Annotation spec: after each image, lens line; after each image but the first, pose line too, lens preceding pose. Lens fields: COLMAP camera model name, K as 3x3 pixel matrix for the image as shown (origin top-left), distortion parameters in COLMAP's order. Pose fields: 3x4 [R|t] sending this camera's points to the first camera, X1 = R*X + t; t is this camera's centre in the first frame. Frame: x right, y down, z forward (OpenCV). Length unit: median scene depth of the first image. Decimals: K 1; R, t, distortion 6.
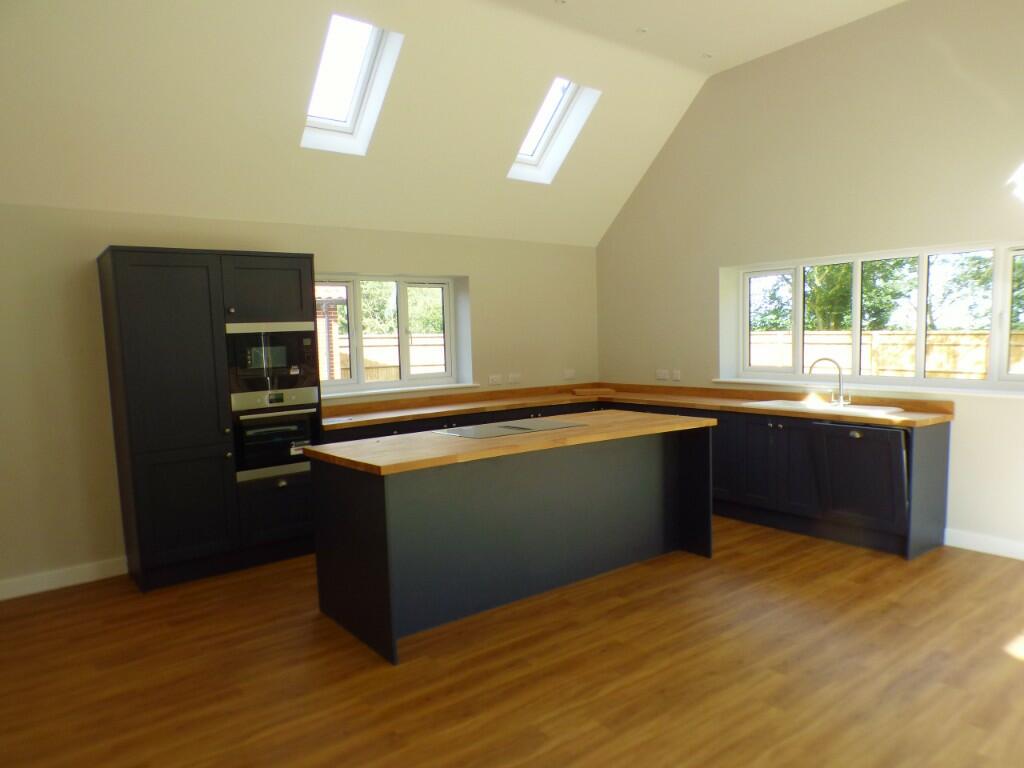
lens RADIAL K [[684.4, 0, 511.8], [0, 684.4, 404.4], [0, 0, 1]] dist [-0.037329, -0.003409]
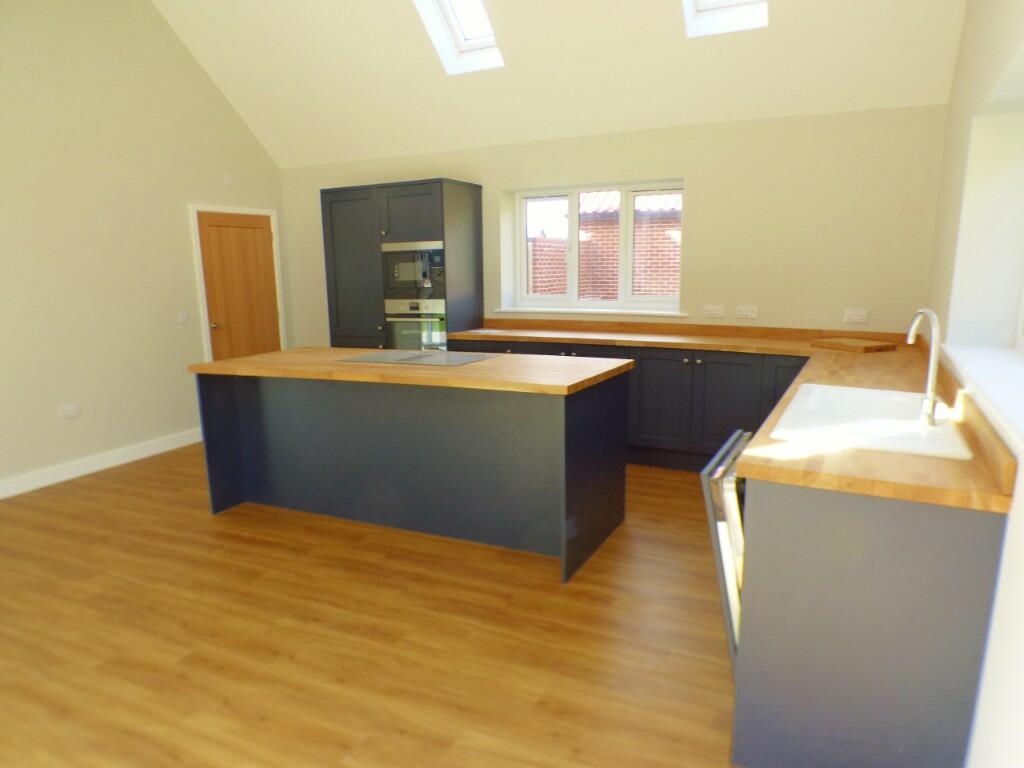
lens RADIAL K [[686.3, 0, 512.0], [0, 686.3, 384.0], [0, 0, 1]] dist [-0.005598, -0.003161]
pose [[0.471393, 0.182660, -0.862800, 0.970838], [-0.079428, 0.983134, 0.164740, -0.106399], [0.878339, -0.009127, 0.477951, 0.703838]]
